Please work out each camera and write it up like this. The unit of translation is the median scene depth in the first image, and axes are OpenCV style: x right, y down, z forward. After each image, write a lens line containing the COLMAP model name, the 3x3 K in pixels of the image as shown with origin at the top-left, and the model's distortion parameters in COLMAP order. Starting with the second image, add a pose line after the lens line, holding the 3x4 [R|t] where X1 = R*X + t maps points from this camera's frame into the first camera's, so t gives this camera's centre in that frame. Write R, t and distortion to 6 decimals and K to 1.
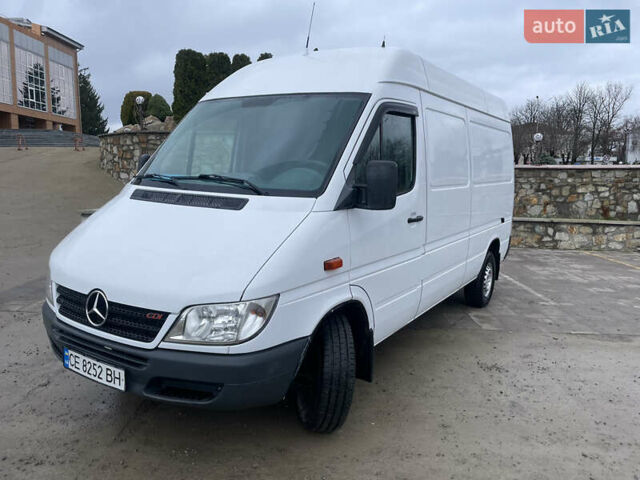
lens RADIAL K [[487.5, 0, 323.5], [0, 487.5, 240.4], [0, 0, 1]] dist [0.027068, -0.024018]
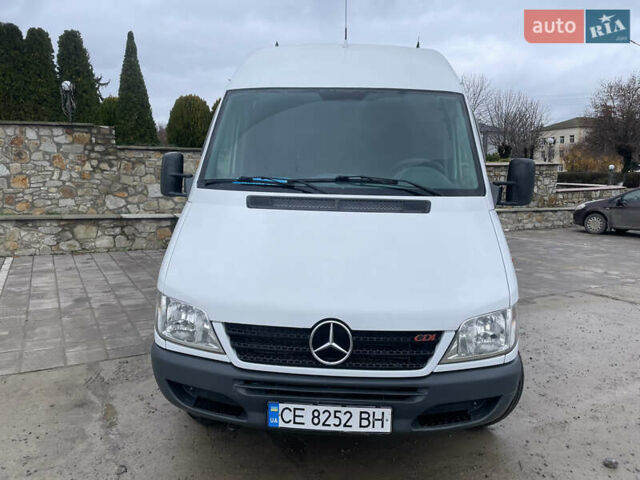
lens RADIAL K [[487.5, 0, 321.1], [0, 487.5, 238.7], [0, 0, 1]] dist [0.027068, -0.024018]
pose [[0.875446, -0.077089, 0.477128, -0.834367], [0.076765, 0.996844, 0.020209, -0.049760], [-0.477181, 0.018935, 0.878601, 0.288462]]
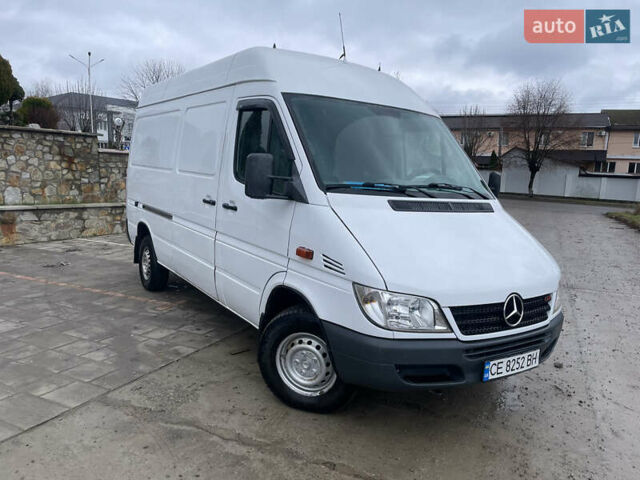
lens RADIAL K [[487.5, 0, 321.5], [0, 487.5, 242.7], [0, 0, 1]] dist [0.027068, -0.024018]
pose [[0.415706, -0.133507, 0.899647, -1.593913], [0.086036, 0.990504, 0.107235, -0.166613], [-0.905420, 0.032823, 0.423245, 0.902604]]
